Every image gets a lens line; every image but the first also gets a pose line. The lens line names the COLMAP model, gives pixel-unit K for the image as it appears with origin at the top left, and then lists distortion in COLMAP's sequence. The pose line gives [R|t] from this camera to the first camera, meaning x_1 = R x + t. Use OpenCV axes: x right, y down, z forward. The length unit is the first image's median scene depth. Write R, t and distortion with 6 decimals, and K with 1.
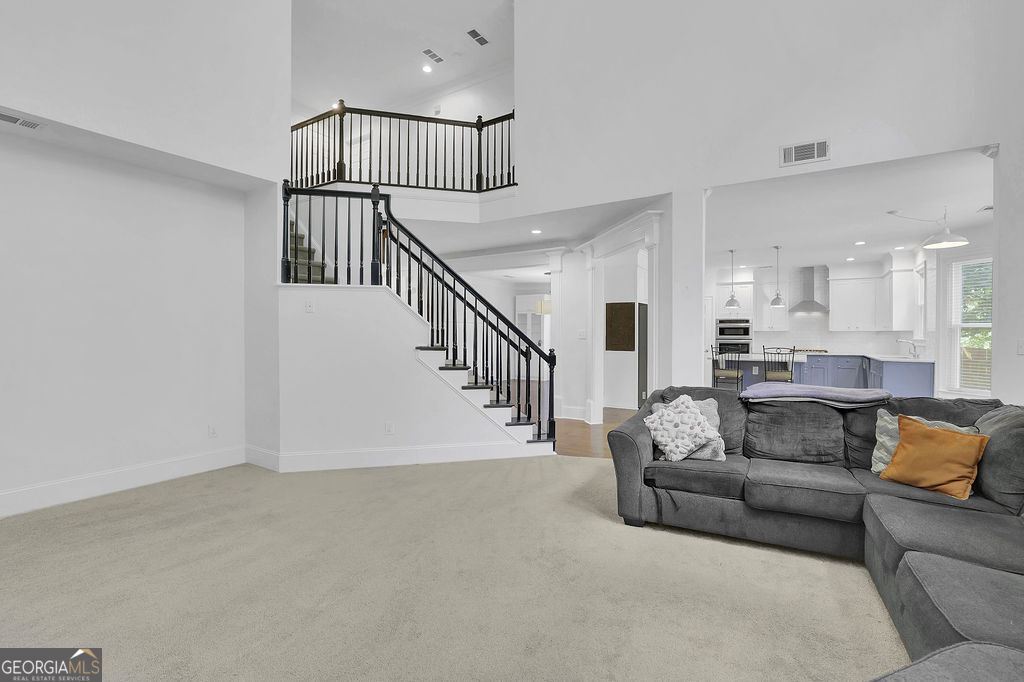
lens RADIAL K [[454.9, 0, 547.3], [0, 454.9, 340.4], [0, 0, 1]] dist [-0.025931, 0.000281]
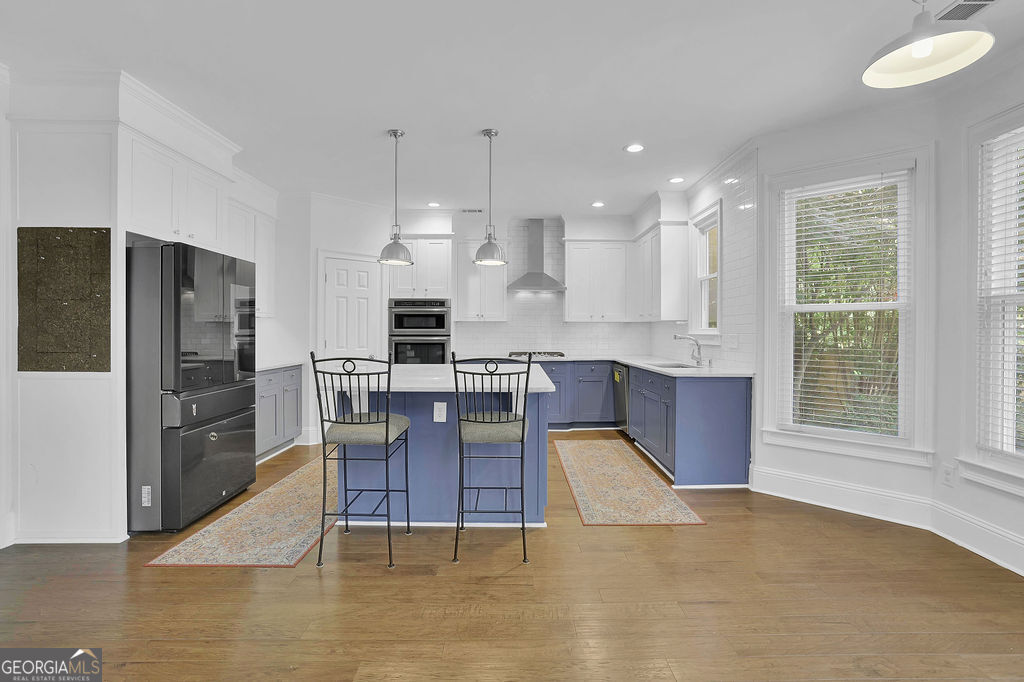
lens RADIAL K [[484.4, 0, 517.1], [0, 484.4, 335.5], [0, 0, 1]] dist [-0.021401, 0.000617]
pose [[0.866785, -0.003494, 0.498670, 0.256173], [0.004926, 0.999987, -0.001557, -0.000974], [-0.498658, 0.003806, 0.866791, 0.495817]]
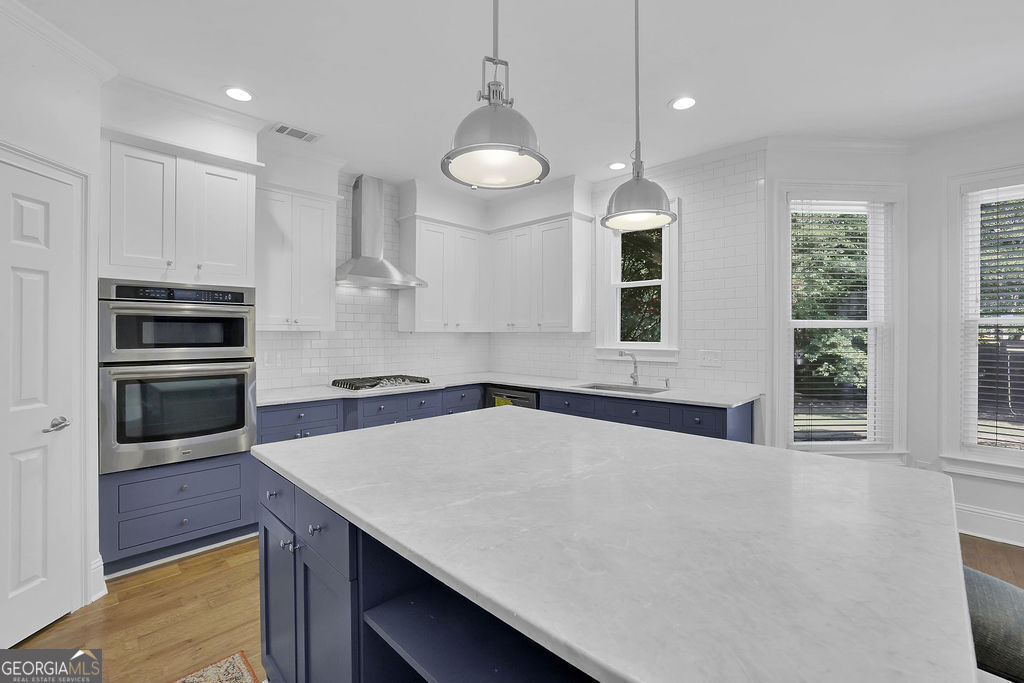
lens RADIAL K [[449.8, 0, 508.5], [0, 449.8, 337.7], [0, 0, 1]] dist [-0.034370, 0.010817]
pose [[0.259233, -0.007000, 0.965789, 0.247578], [0.012849, 0.999910, 0.003799, -0.017515], [-0.965729, 0.011425, 0.259300, 0.881670]]
